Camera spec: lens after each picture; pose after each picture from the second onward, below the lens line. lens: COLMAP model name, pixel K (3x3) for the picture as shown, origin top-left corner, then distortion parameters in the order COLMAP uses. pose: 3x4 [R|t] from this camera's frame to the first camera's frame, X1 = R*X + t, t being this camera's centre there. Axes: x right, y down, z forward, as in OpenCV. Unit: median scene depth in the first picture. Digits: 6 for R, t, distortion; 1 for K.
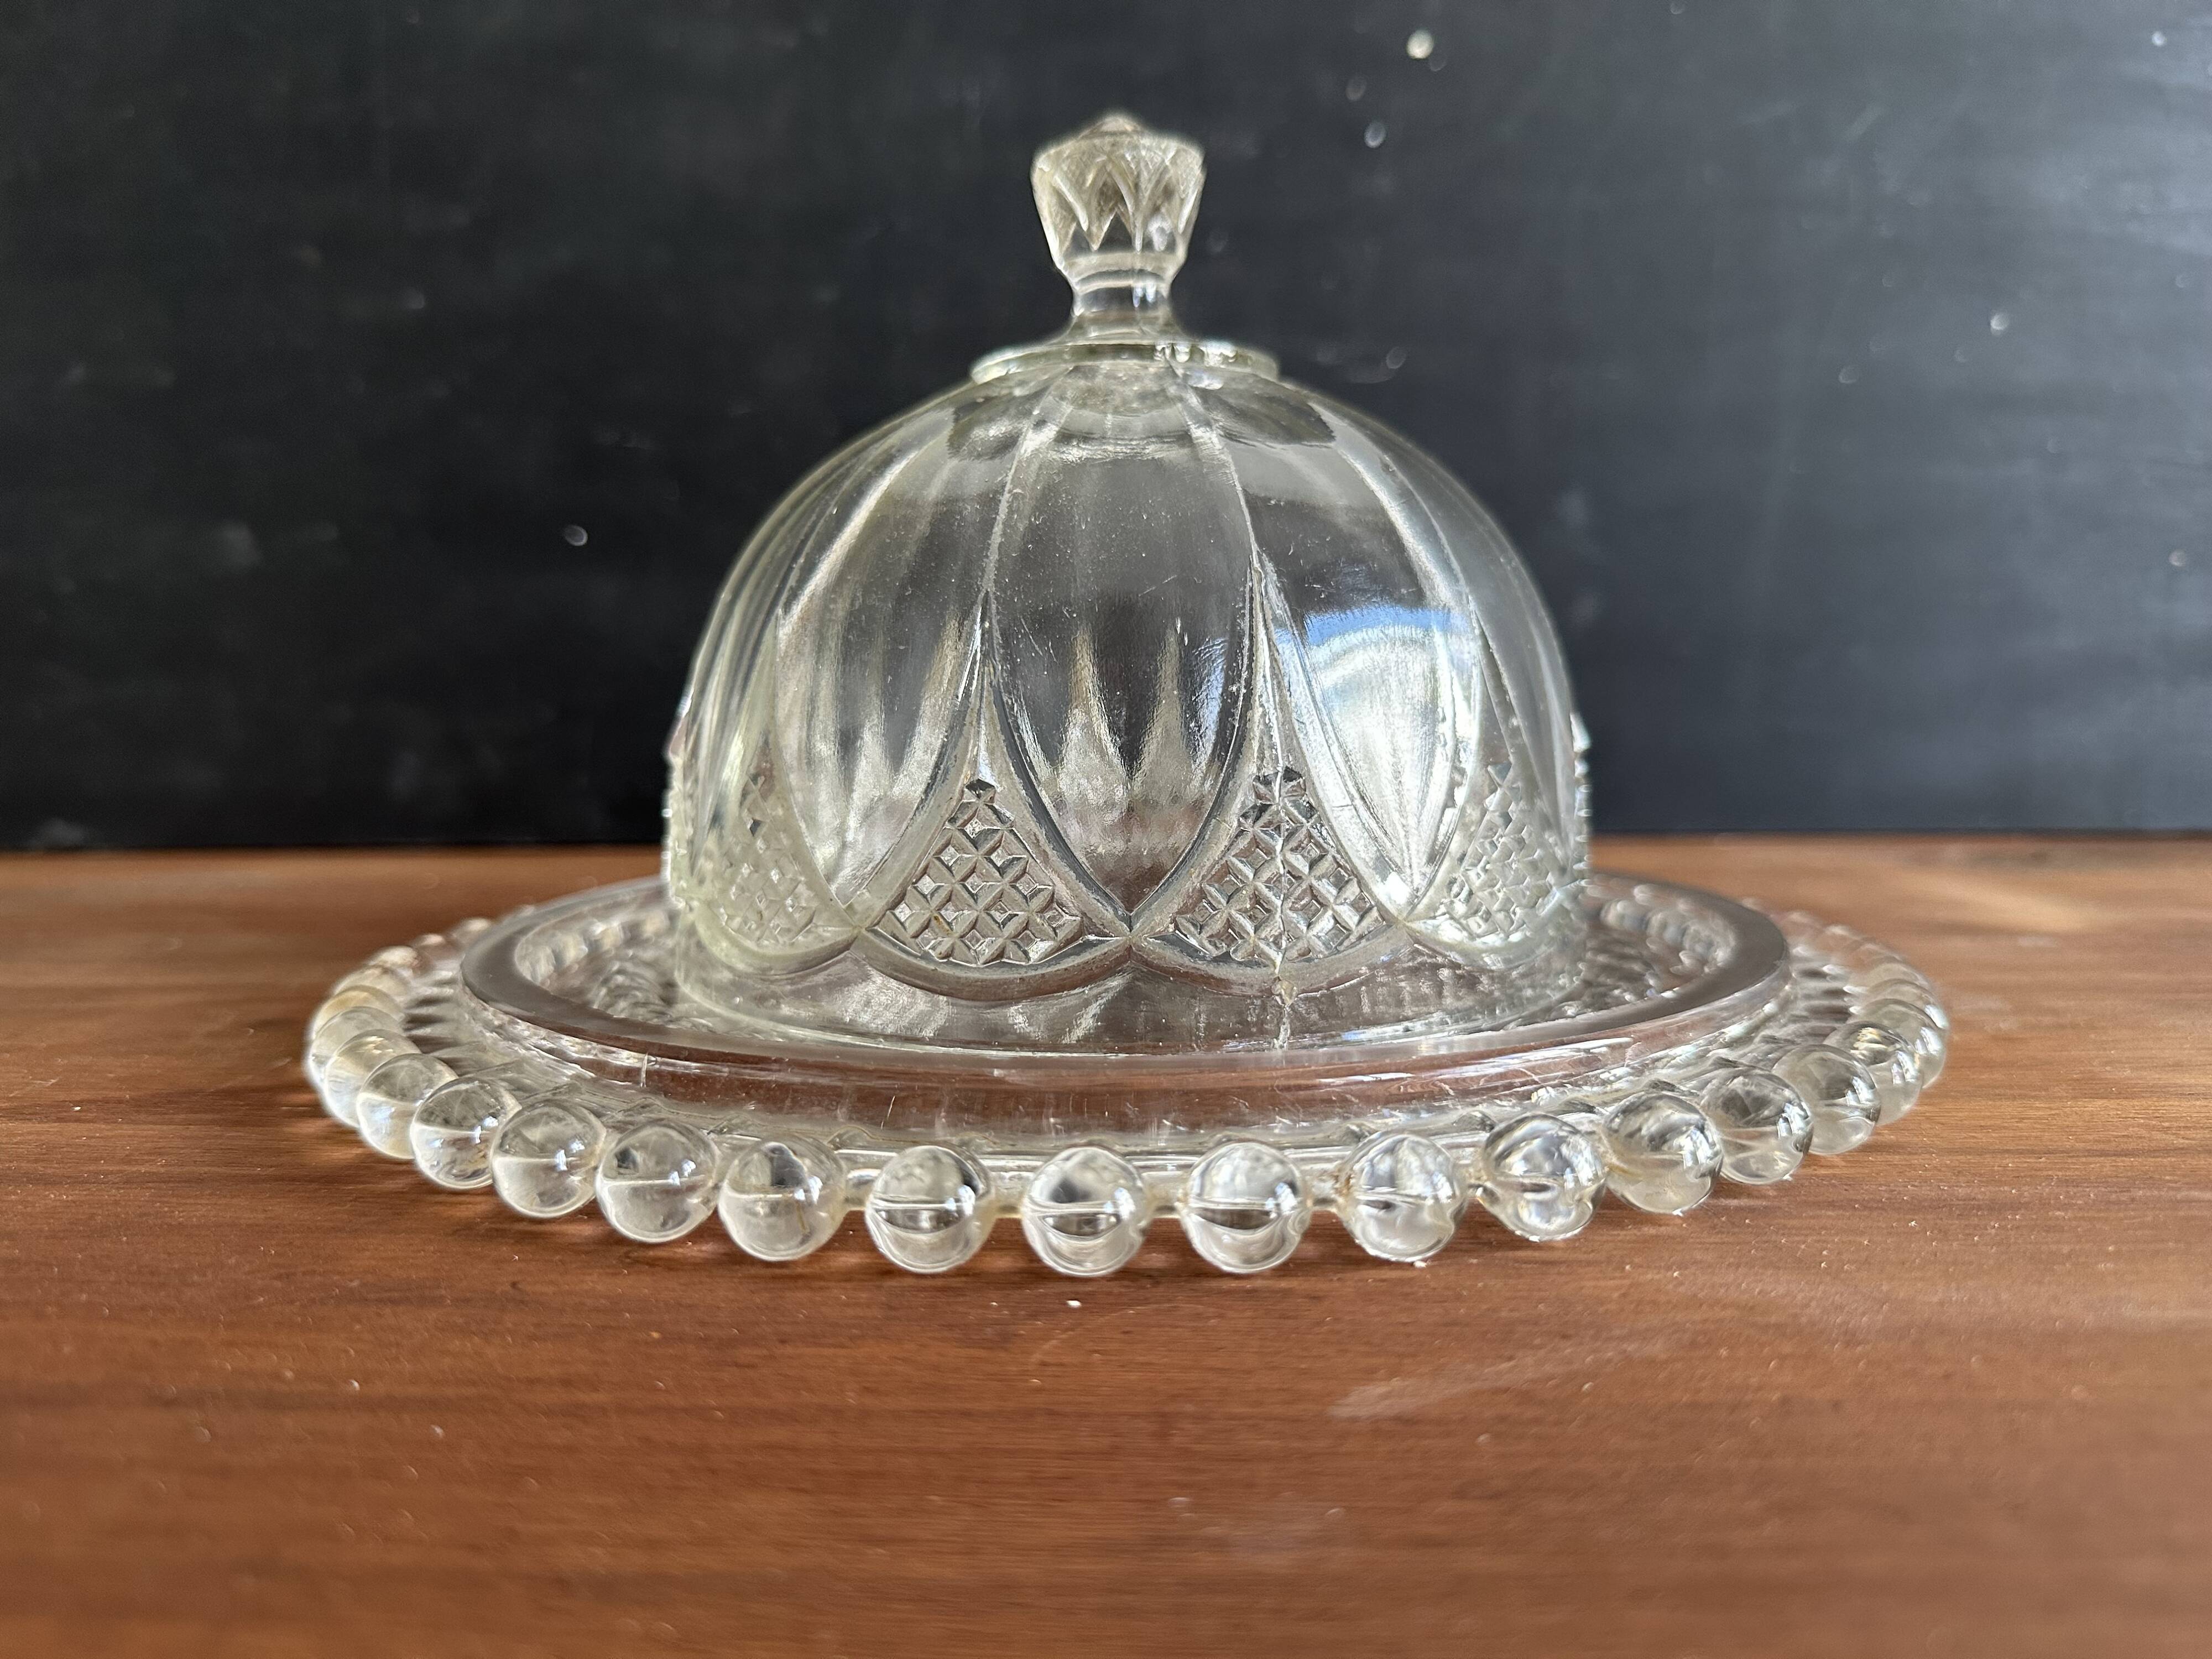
lens RADIAL K [[1621.9, 0, 1090.7], [0, 1621.9, 819.5], [0, 0, 1]] dist [-0.050928, 0.013353]
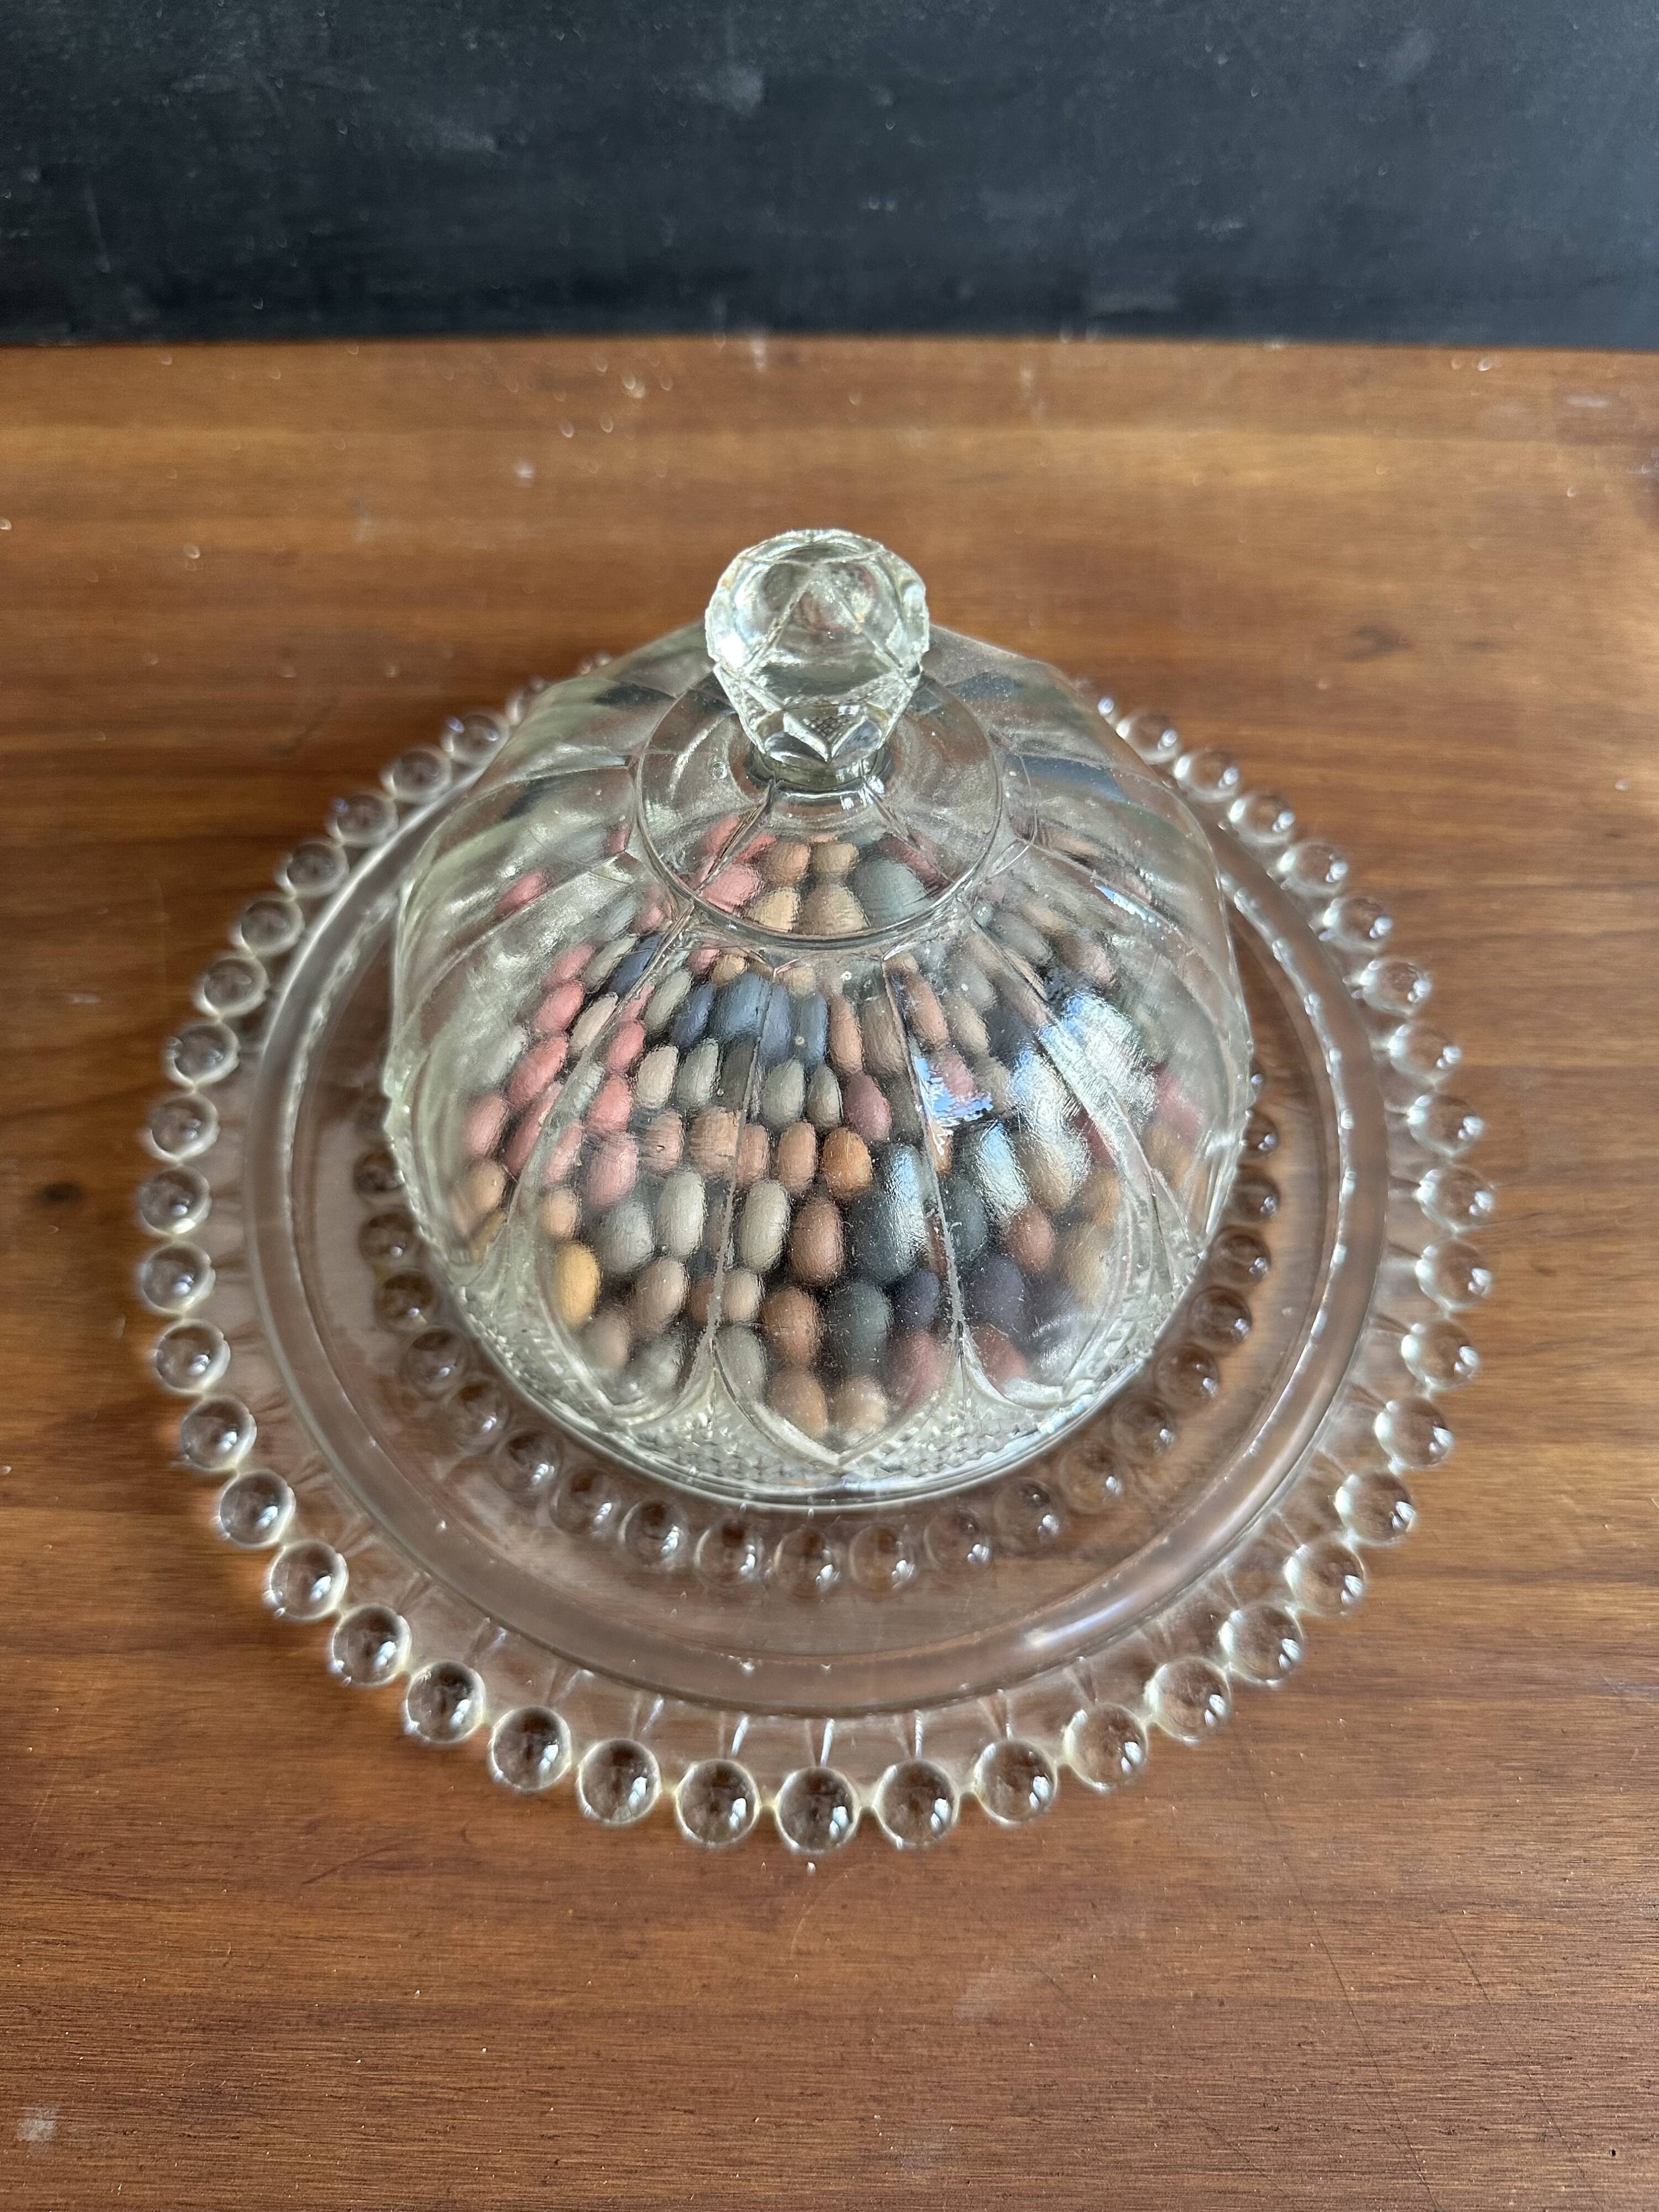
lens RADIAL K [[1621.9, 0, 821.3], [0, 1621.9, 1089.0], [0, 0, 1]] dist [-0.050928, 0.013353]
pose [[0.998613, -0.036857, 0.037593, -0.031379], [-0.009916, 0.569602, 0.821861, -1.453339], [-0.051704, -0.821094, 0.568447, 0.675495]]
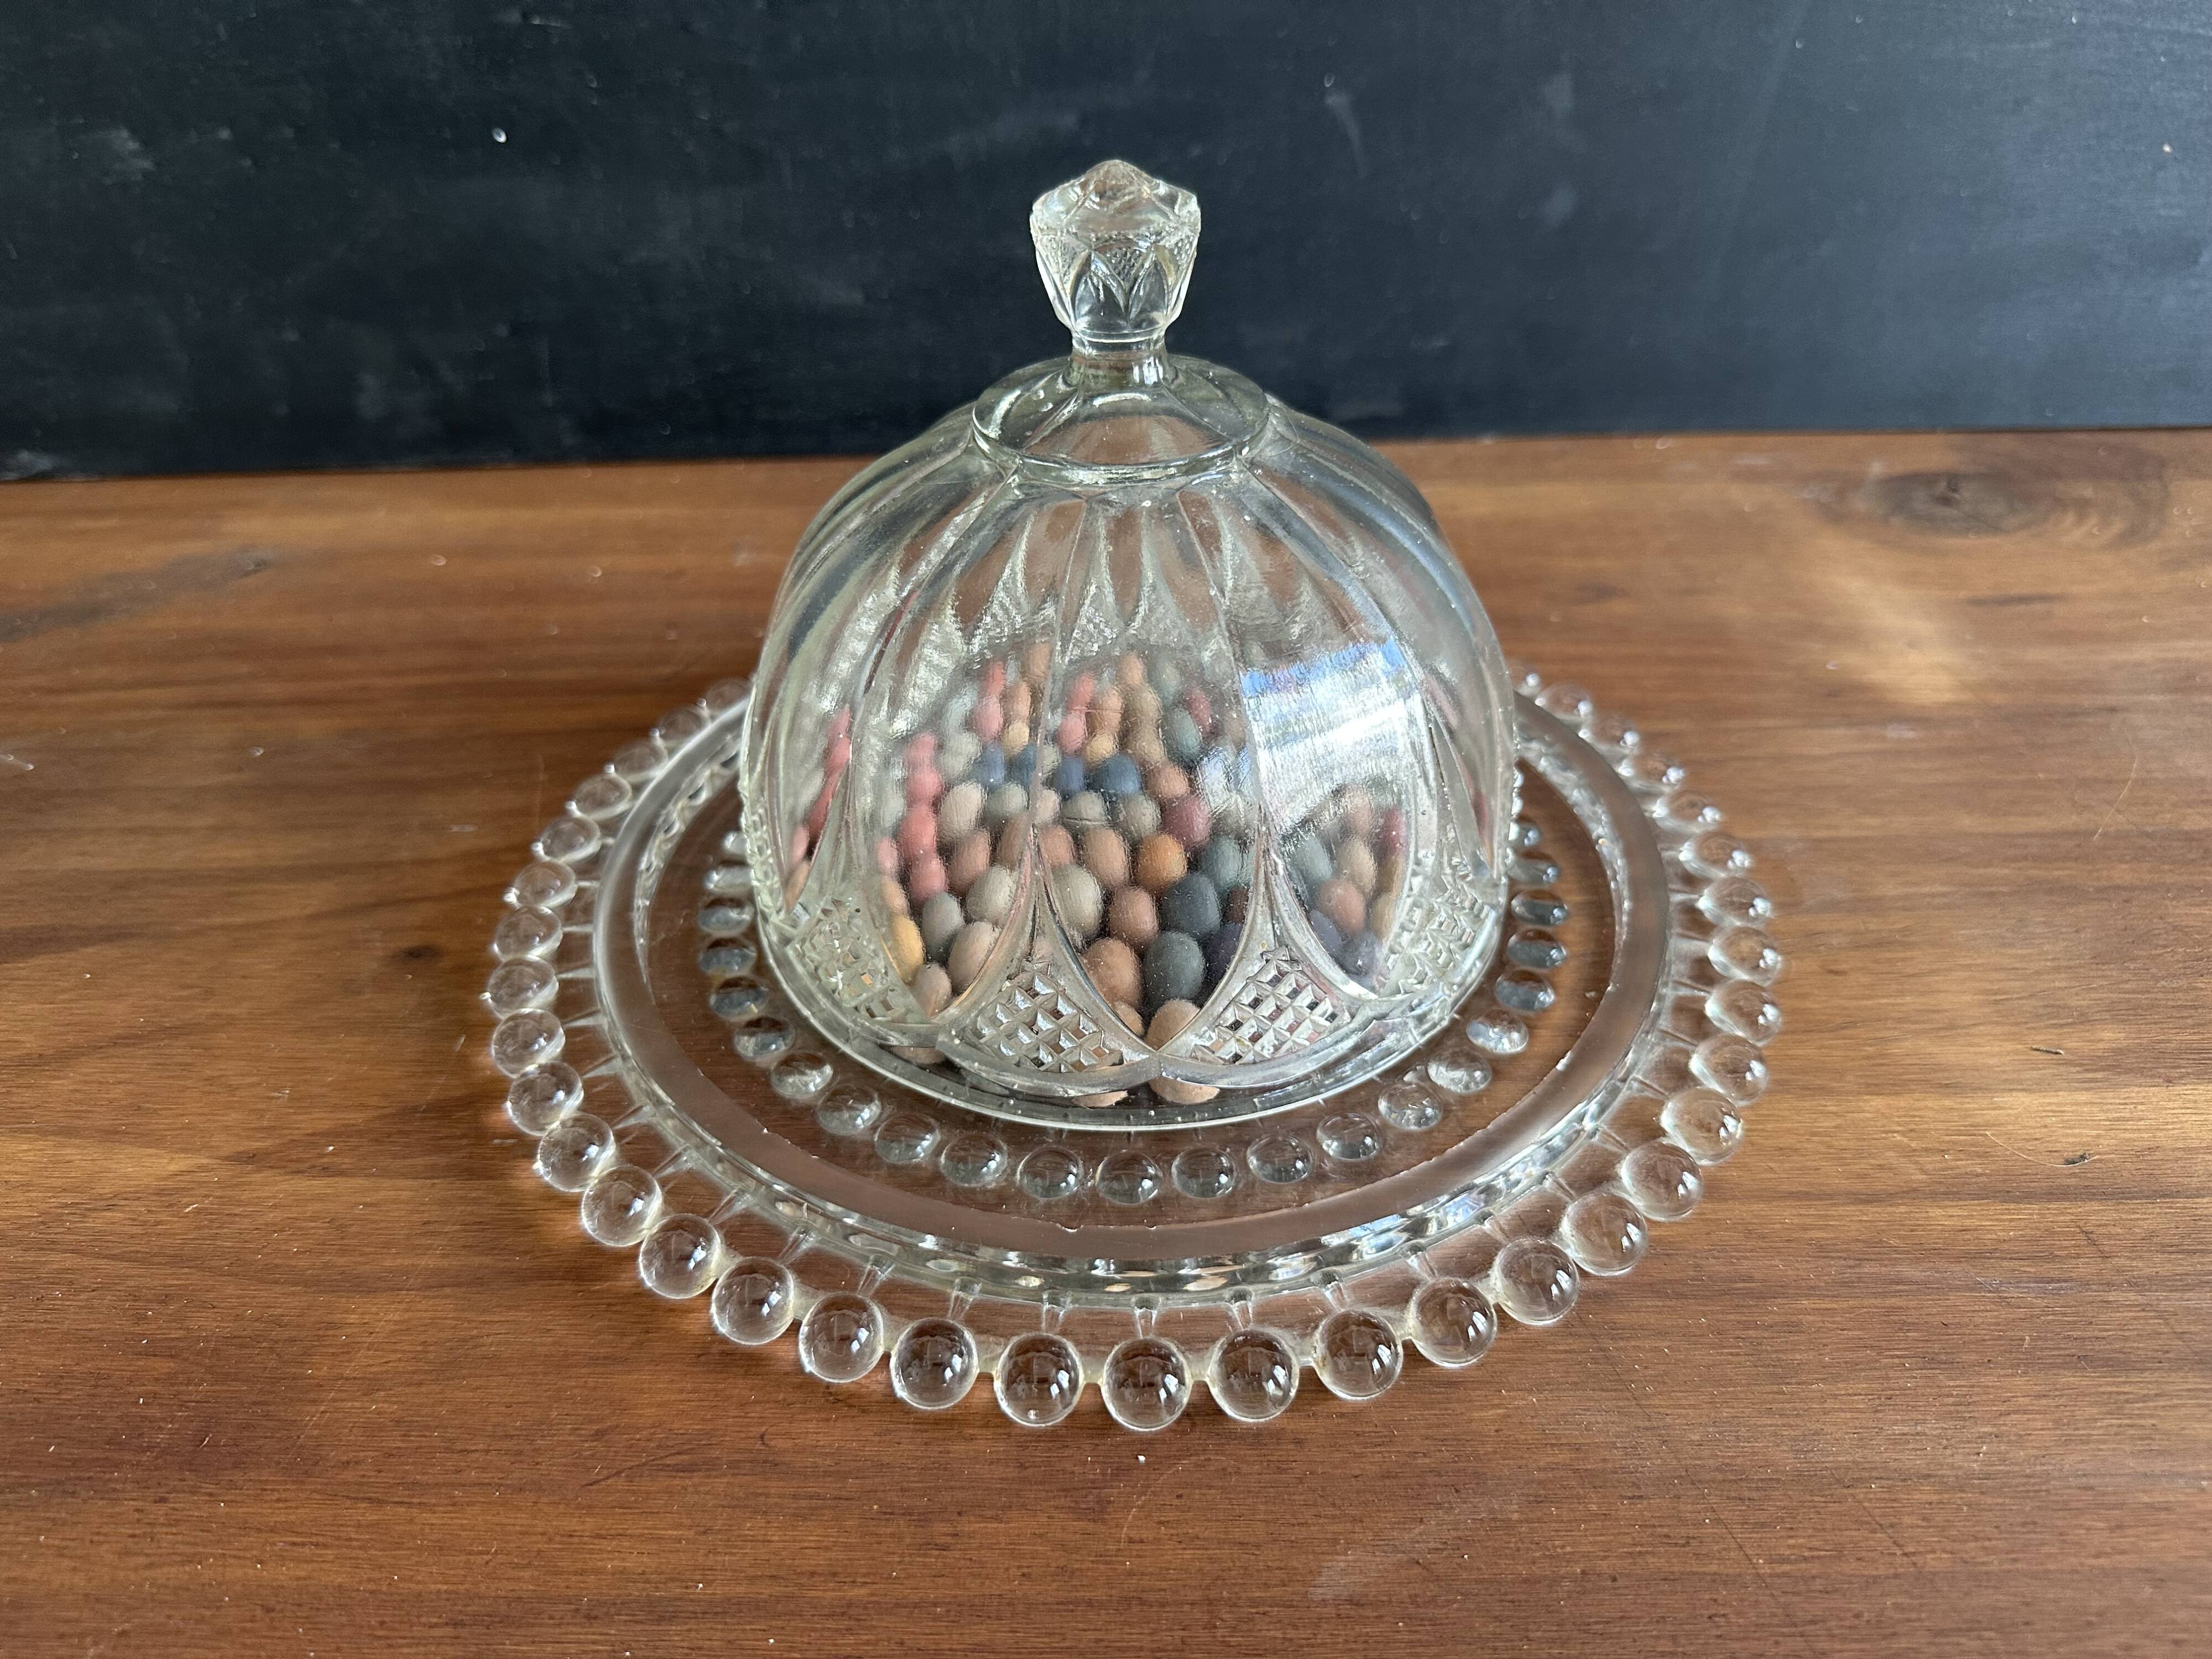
lens RADIAL K [[1598.1, 0, 1091.3], [0, 1598.1, 823.8], [0, 0, 1]] dist [-0.046669, 0.007054]
pose [[0.998574, -0.042646, 0.032129, -0.076647], [0.021127, 0.868209, 0.495750, -0.917659], [-0.049036, -0.494364, 0.867871, -0.006493]]
